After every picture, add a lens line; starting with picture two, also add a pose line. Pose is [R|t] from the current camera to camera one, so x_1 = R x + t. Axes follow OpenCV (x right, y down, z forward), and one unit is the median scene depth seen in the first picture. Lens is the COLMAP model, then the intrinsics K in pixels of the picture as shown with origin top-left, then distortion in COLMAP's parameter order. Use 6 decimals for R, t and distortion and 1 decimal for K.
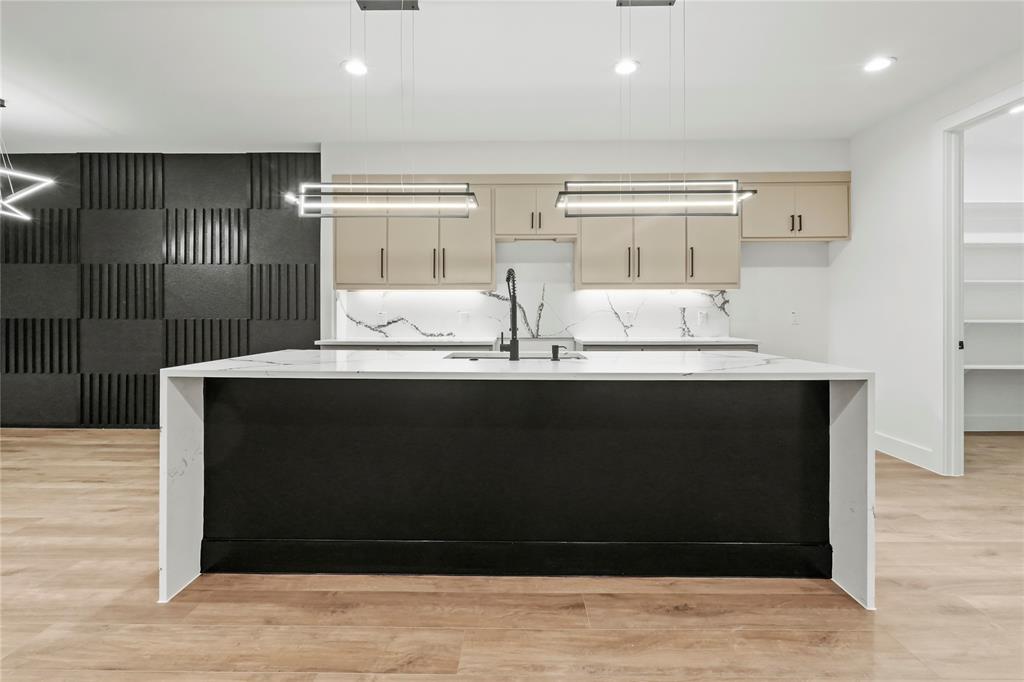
lens RADIAL K [[471.6, 0, 509.1], [0, 471.6, 316.9], [0, 0, 1]] dist [-0.001338, -0.000354]
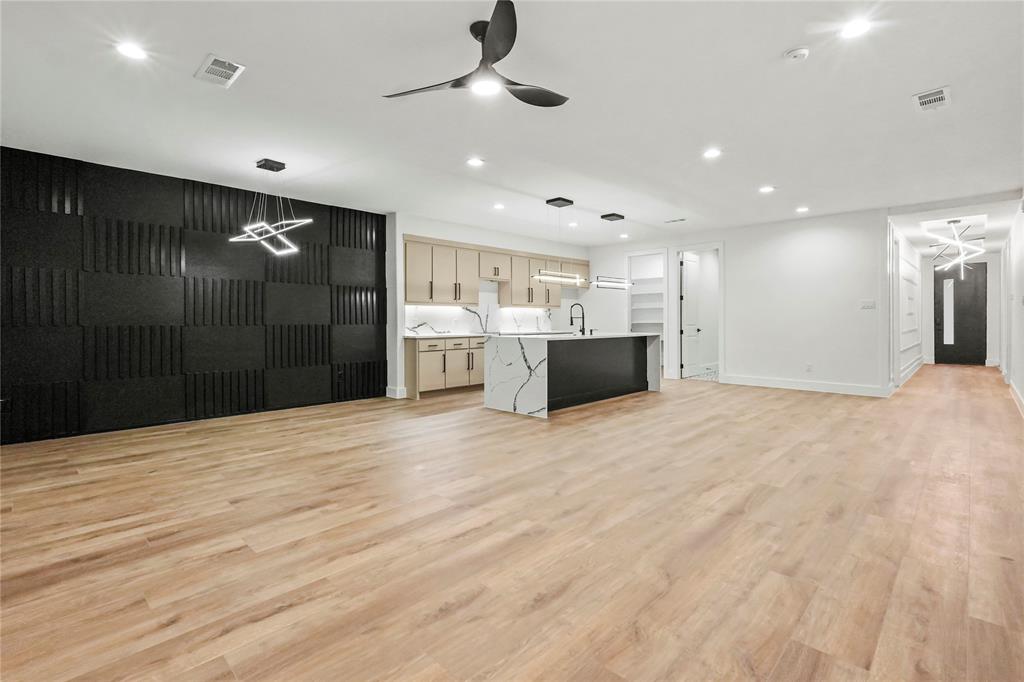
lens RADIAL K [[471.6, 0, 509.7], [0, 471.6, 324.1], [0, 0, 1]] dist [-0.001338, -0.000354]
pose [[0.689643, -0.008190, 0.724103, -1.299511], [0.008983, 0.999956, 0.002755, 0.006233], [-0.724094, 0.004604, 0.689686, -0.370830]]
